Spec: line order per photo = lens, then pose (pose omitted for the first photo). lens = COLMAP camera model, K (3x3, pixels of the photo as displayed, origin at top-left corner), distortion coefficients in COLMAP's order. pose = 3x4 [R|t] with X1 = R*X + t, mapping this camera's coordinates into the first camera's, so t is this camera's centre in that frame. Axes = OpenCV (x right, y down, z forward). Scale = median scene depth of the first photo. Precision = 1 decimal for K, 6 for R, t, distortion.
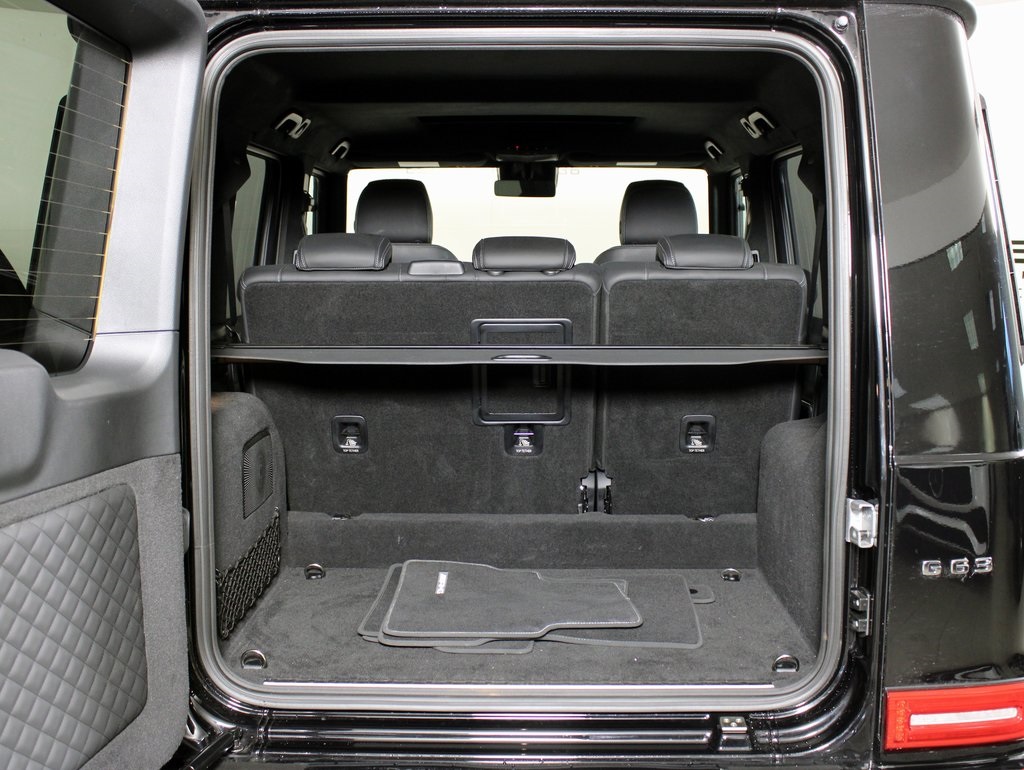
lens RADIAL K [[1175.1, 0, 512.0], [0, 1175.1, 385.0], [0, 0, 1]] dist [-0.114080, -0.000560]
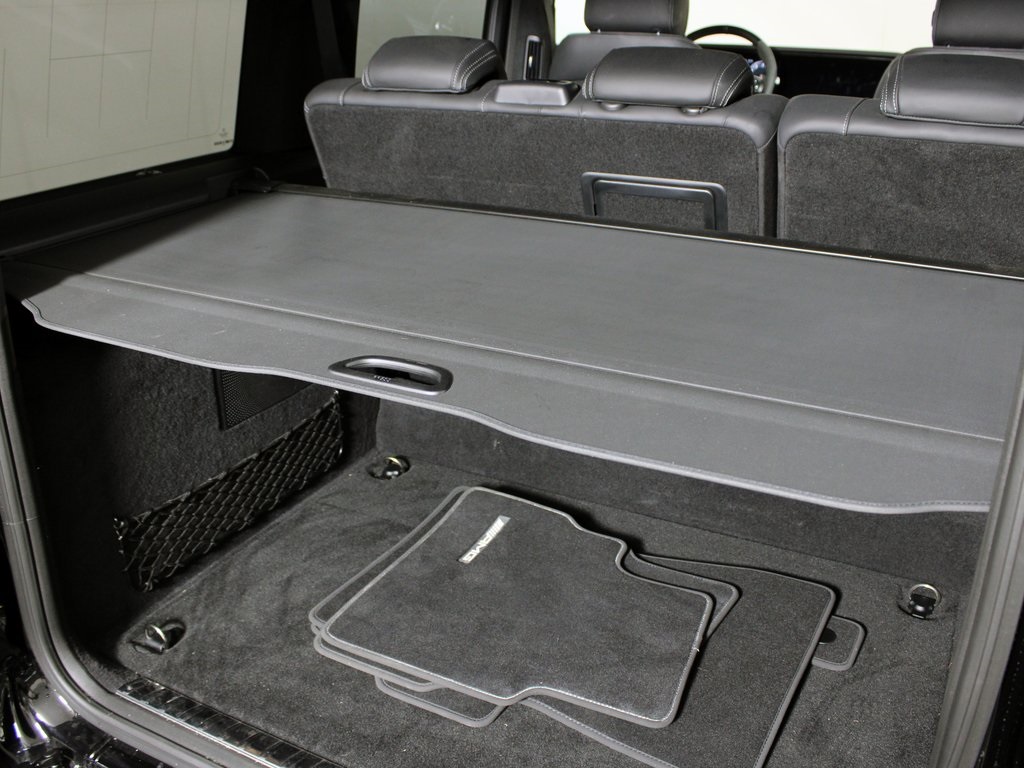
lens RADIAL K [[965.5, 0, 512.0], [0, 965.5, 384.0], [0, 0, 1]] dist [-0.187775, 0.165738]
pose [[0.896650, 0.168023, -0.409619, 0.179486], [-0.048995, 0.957164, 0.285372, -0.095563], [0.440021, -0.235809, 0.866473, 0.477864]]
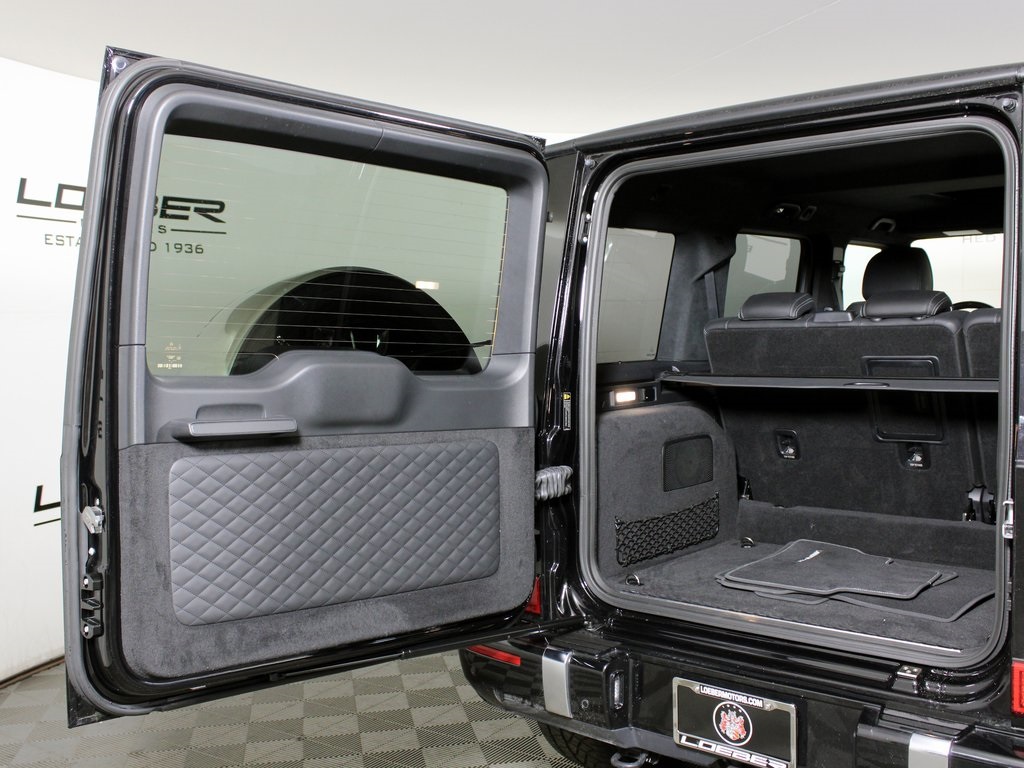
lens RADIAL K [[1039.0, 0, 512.0], [0, 1039.0, 384.0], [0, 0, 1]] dist [-0.127312, 0.010656]
pose [[0.751103, 0.018036, -0.659939, 0.419092], [-0.050874, 0.998236, -0.030621, 0.027762], [0.658222, 0.056573, 0.750695, -0.082087]]
